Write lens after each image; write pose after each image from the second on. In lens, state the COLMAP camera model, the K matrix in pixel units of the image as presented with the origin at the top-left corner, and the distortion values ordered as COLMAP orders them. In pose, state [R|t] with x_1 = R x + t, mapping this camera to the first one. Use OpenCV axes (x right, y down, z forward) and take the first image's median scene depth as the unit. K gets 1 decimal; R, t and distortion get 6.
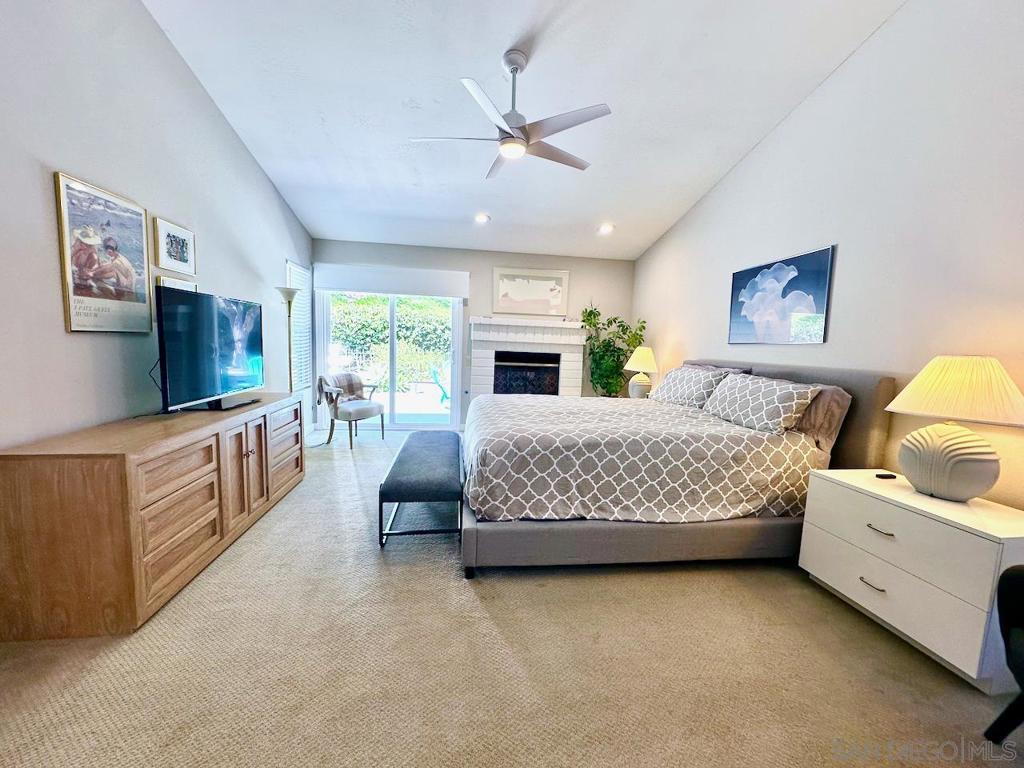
lens RADIAL K [[408.7, 0, 512.4], [0, 408.7, 385.4], [0, 0, 1]] dist [-0.005680, 0.000935]
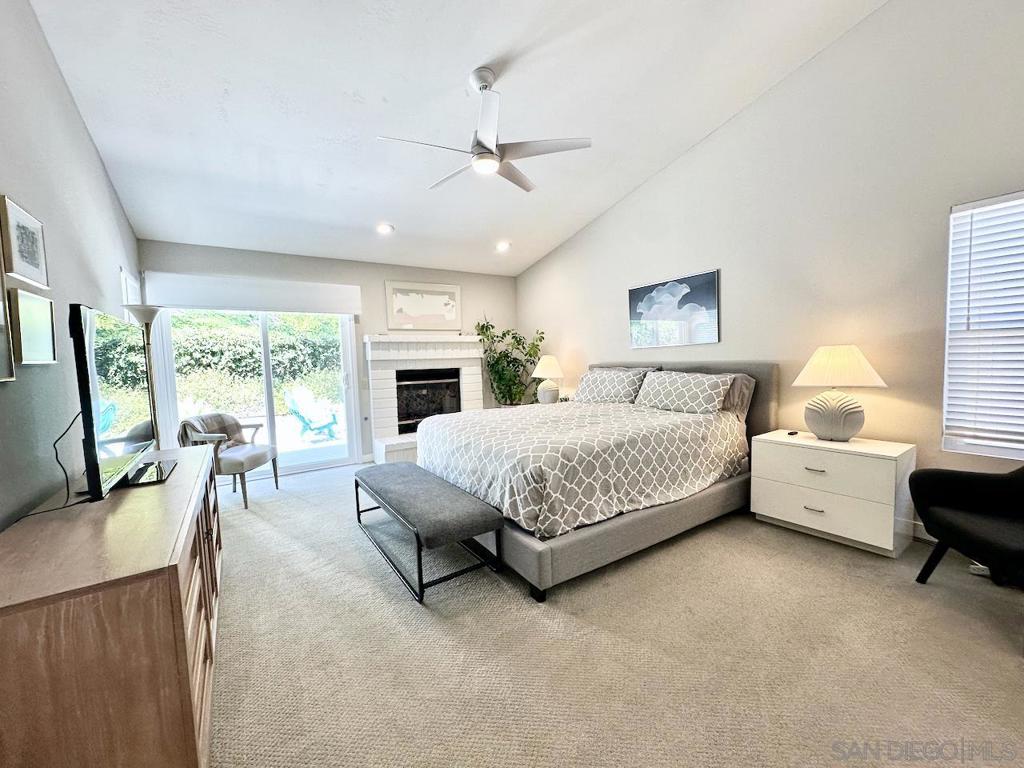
lens RADIAL K [[408.7, 0, 513.0], [0, 408.7, 385.4], [0, 0, 1]] dist [-0.005680, 0.000935]
pose [[0.895630, -0.095323, 0.434465, -0.383653], [0.109504, 0.993957, -0.007661, -0.026008], [-0.431109, 0.054437, 0.900656, 0.093282]]
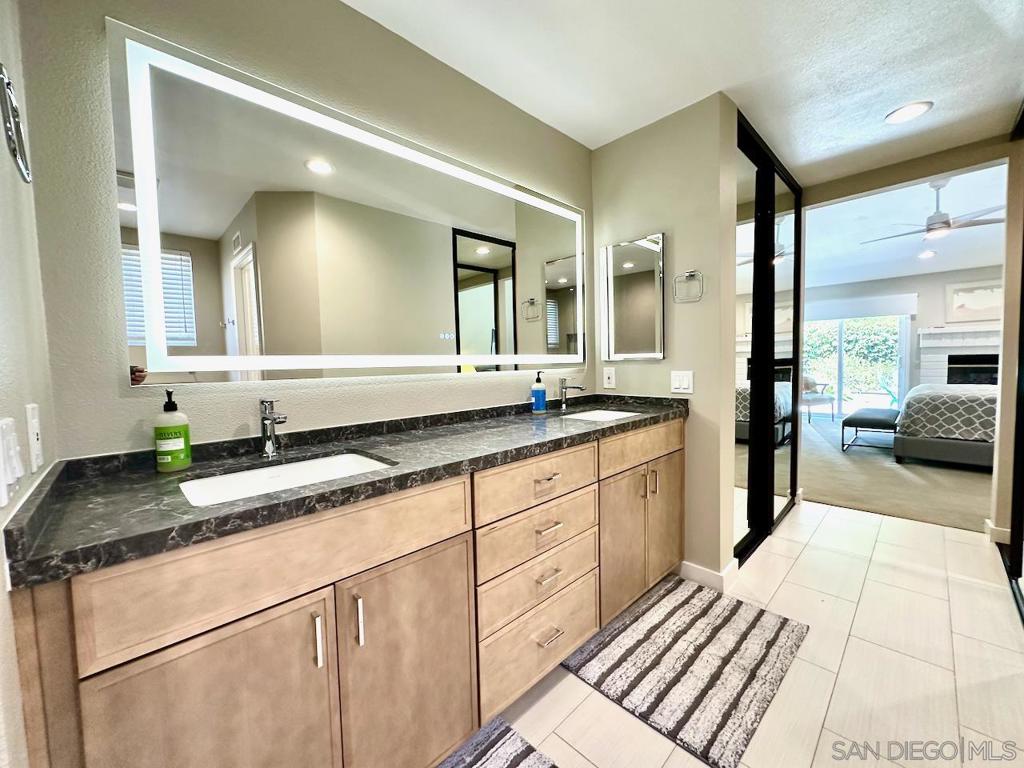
lens RADIAL K [[408.7, 0, 513.5], [0, 408.7, 383.9], [0, 0, 1]] dist [-0.005680, 0.000935]
pose [[0.596234, -0.009188, -0.802758, 0.271548], [-0.036043, 0.998620, -0.038199, 0.159166], [0.802001, 0.051709, 0.595080, -1.255257]]
